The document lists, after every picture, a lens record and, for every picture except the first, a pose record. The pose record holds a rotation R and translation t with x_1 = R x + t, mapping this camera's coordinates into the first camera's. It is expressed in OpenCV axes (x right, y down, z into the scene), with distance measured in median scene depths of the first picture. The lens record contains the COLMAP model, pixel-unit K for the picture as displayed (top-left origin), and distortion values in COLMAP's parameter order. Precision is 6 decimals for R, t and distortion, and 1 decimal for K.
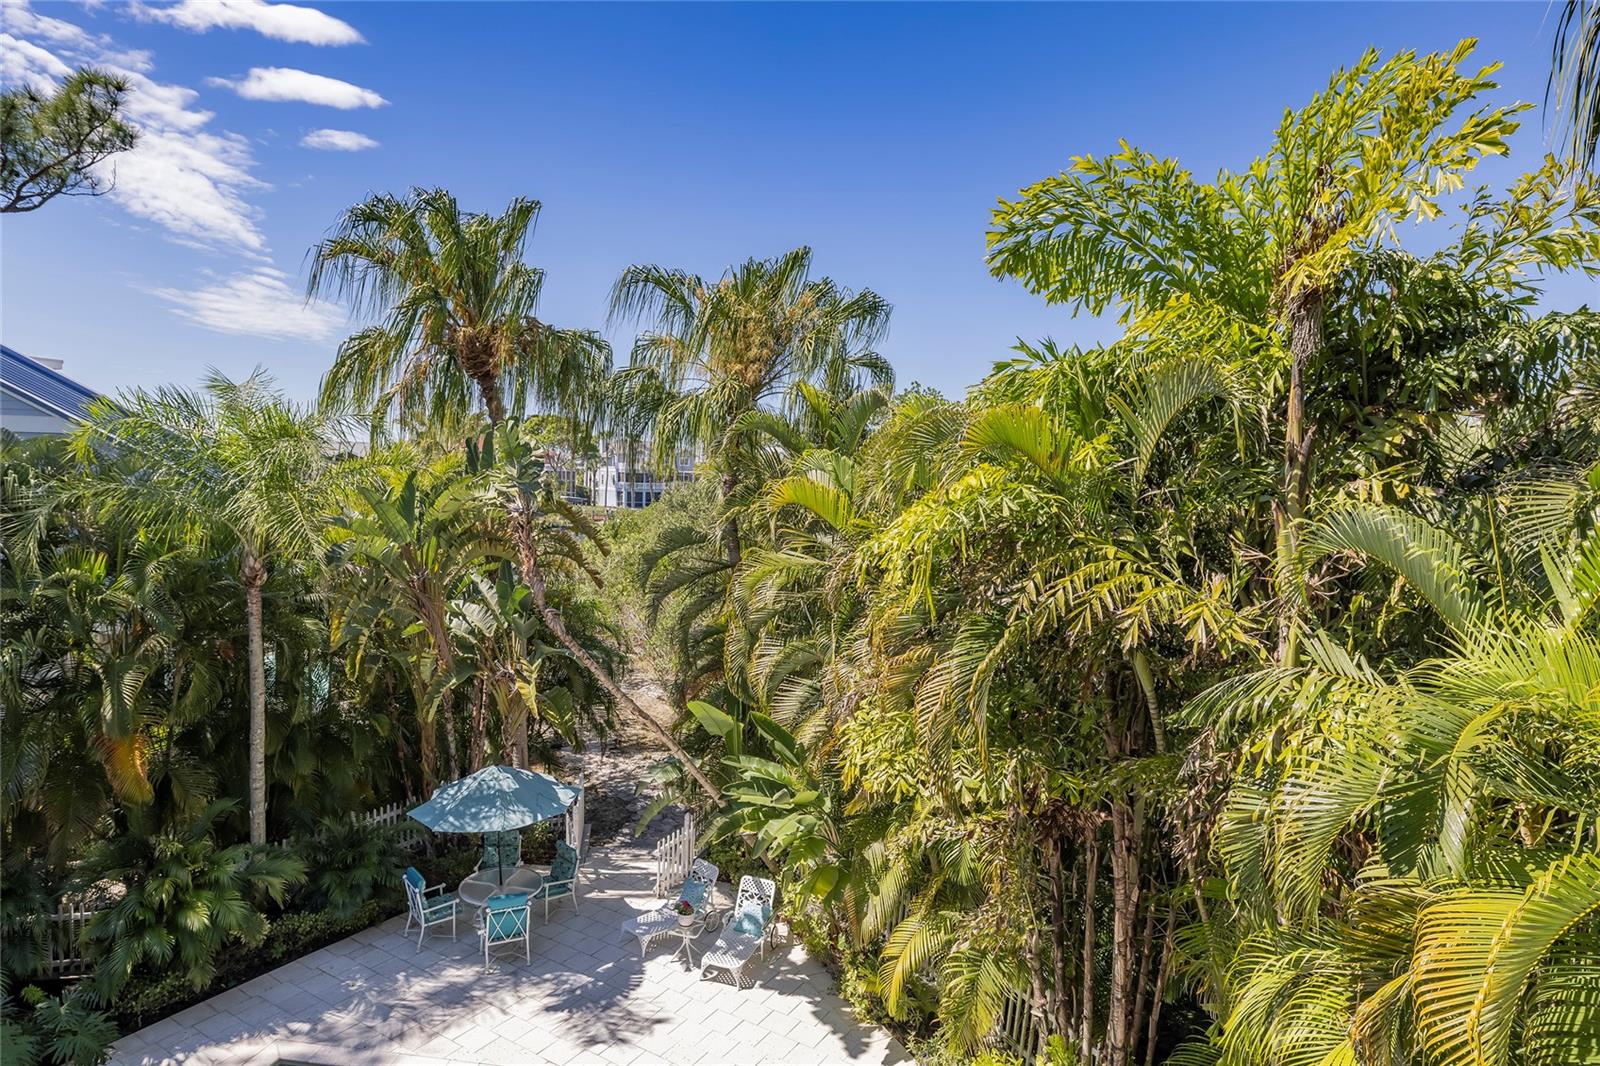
lens RADIAL K [[919.3, 0, 749.4], [0, 919.3, 526.4], [0, 0, 1]] dist [-0.001804, -0.000236]
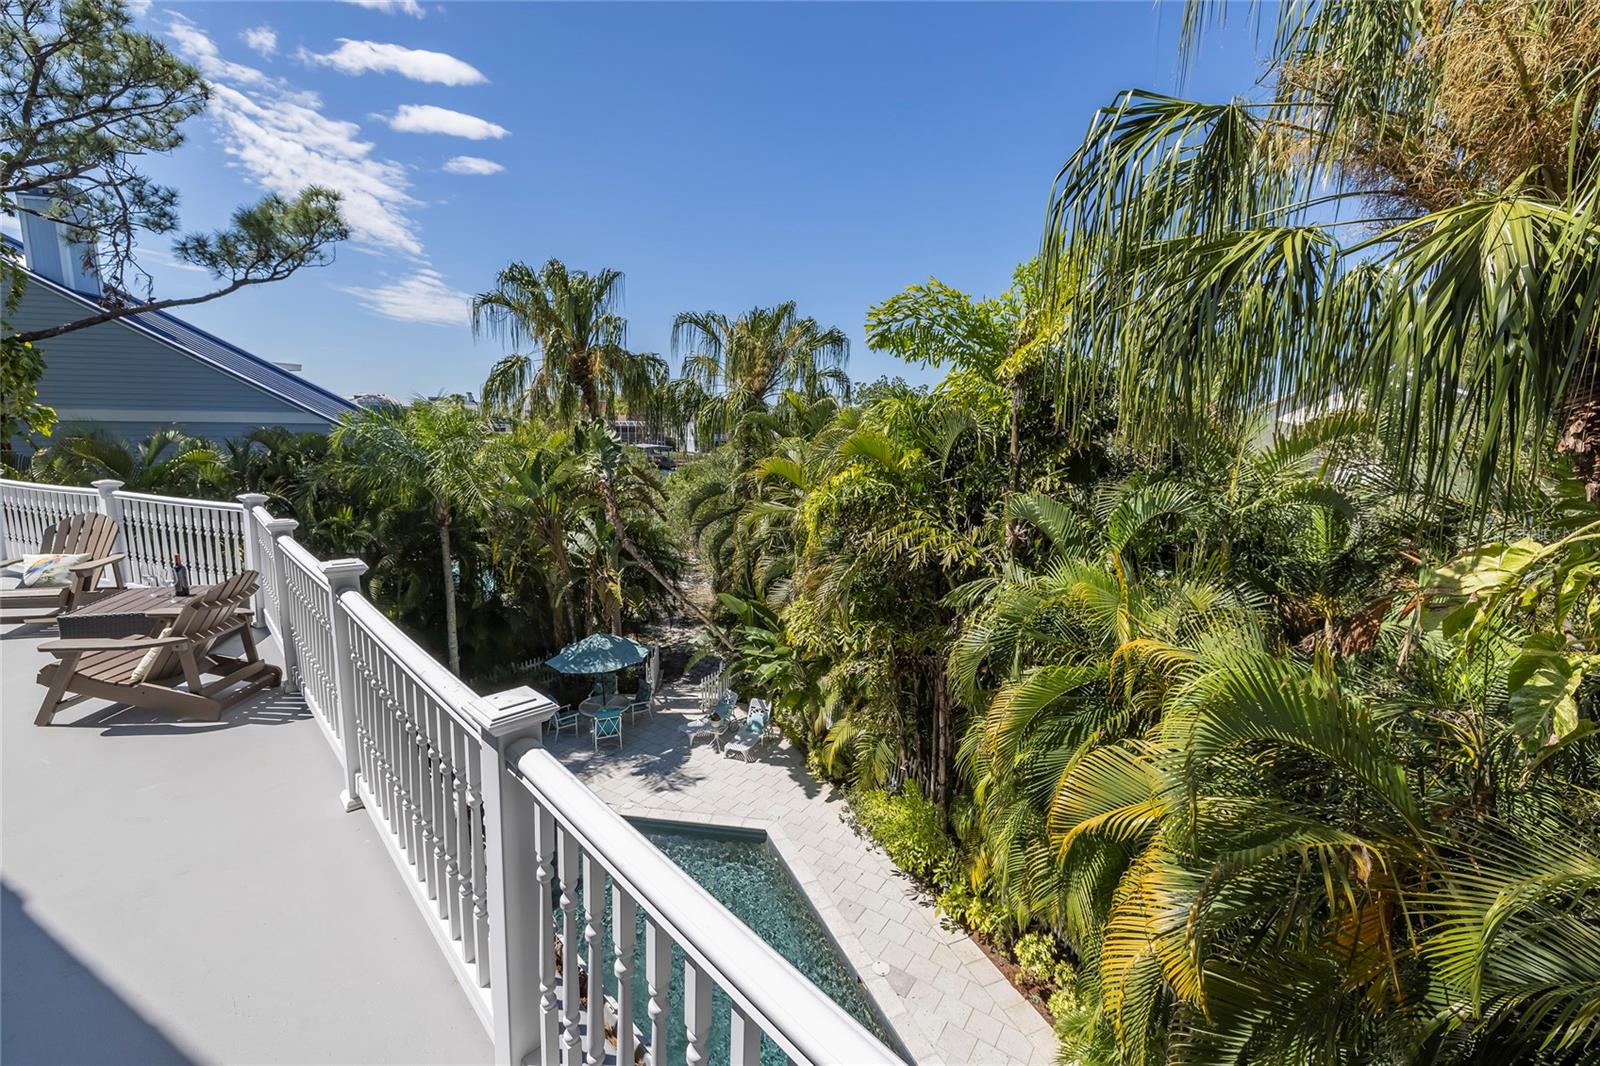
lens RADIAL K [[661.6, 0, 787.4], [0, 661.6, 528.1], [0, 0, 1]] dist [-0.000086, -0.000750]
pose [[0.999952, -0.007782, -0.005947, 0.072483], [0.008312, 0.995451, 0.094913, -0.036724], [0.005181, -0.094958, 0.995468, -0.159371]]
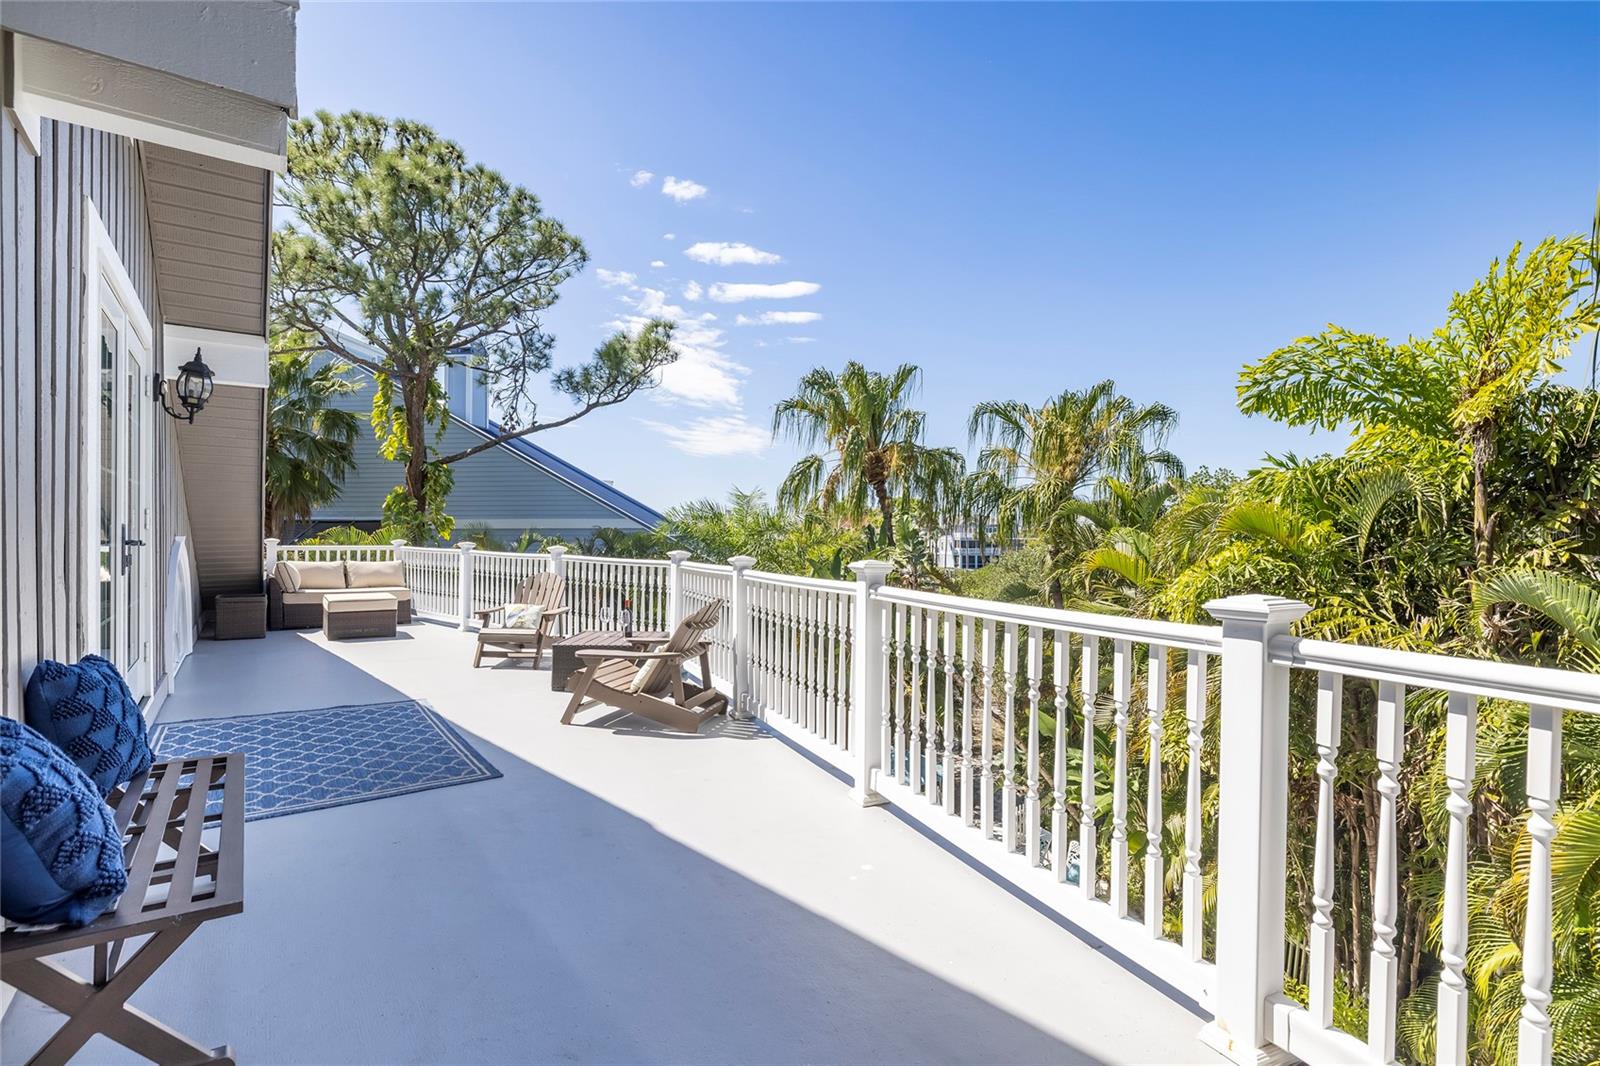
lens RADIAL K [[730.6, 0, 804.4], [0, 730.6, 533.3], [0, 0, 1]] dist [-0.014897, 0.003918]
pose [[0.940956, -0.024893, -0.337611, -0.004470], [0.001800, 0.997647, -0.068543, -0.001094], [0.338523, 0.063888, 0.938787, -0.194785]]
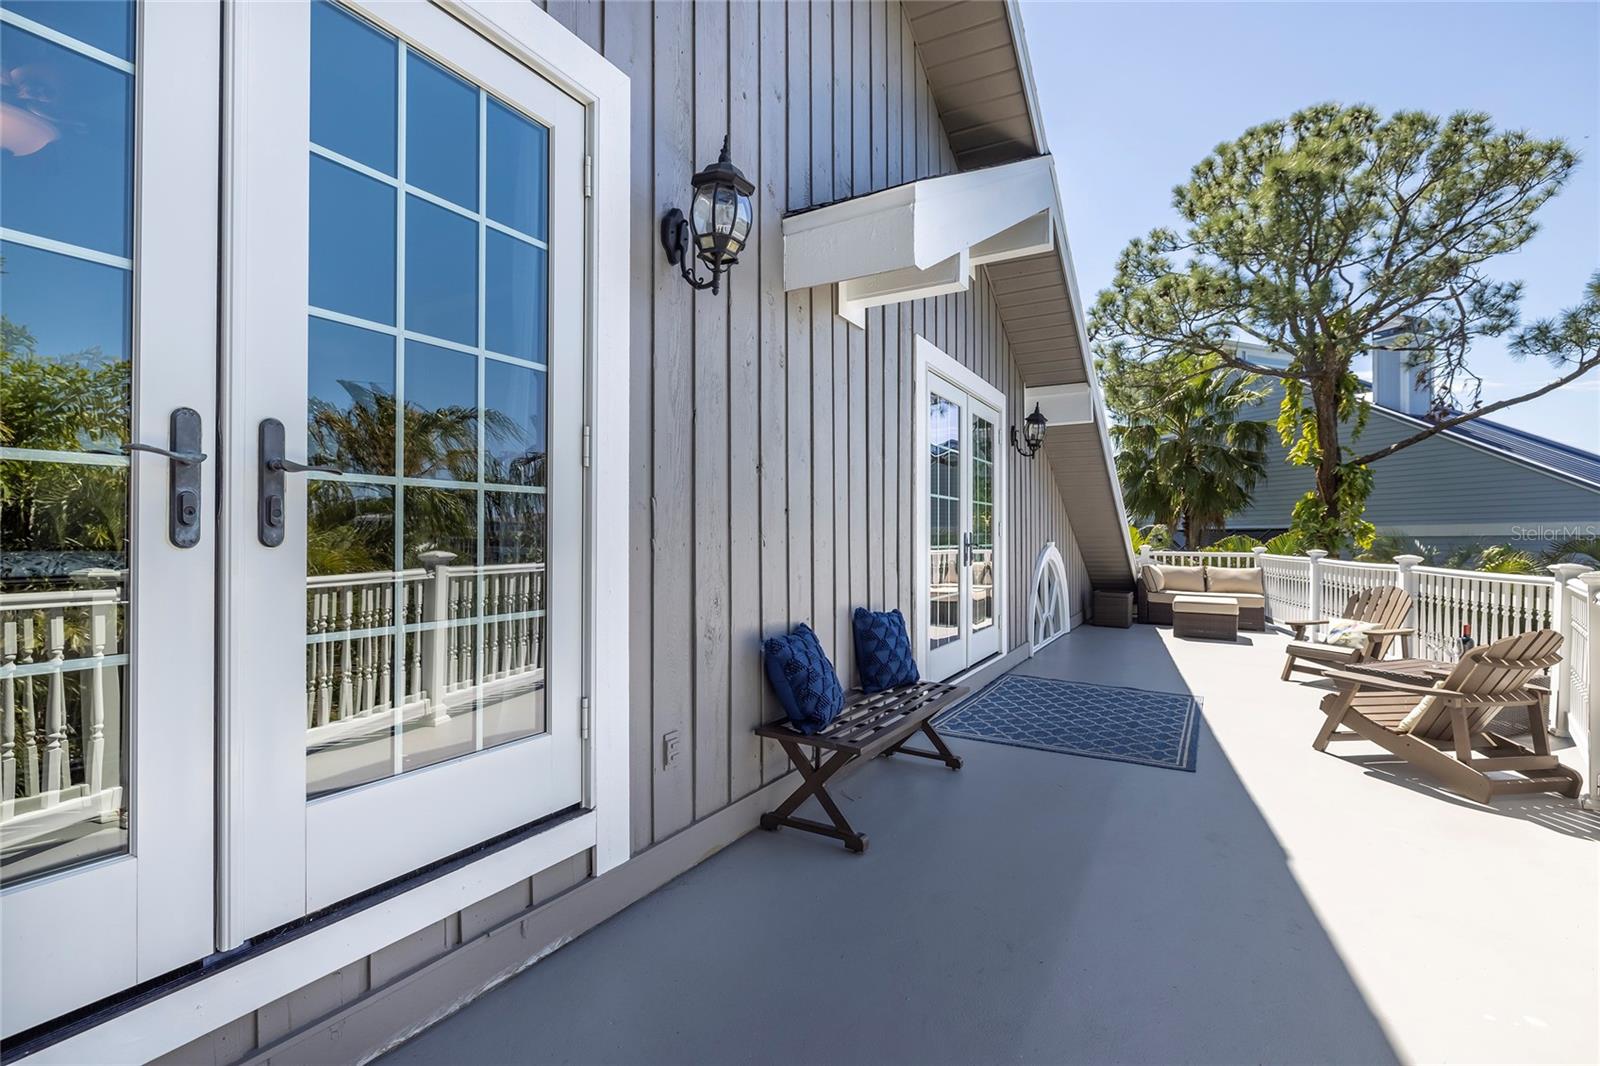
lens RADIAL K [[730.6, 0, 800.6], [0, 730.6, 535.5], [0, 0, 1]] dist [-0.014897, 0.003918]
pose [[0.063068, -0.032907, -0.997467, 0.067689], [-0.063891, 0.997273, -0.036940, -0.000660], [0.995962, 0.066059, 0.060794, -0.148438]]
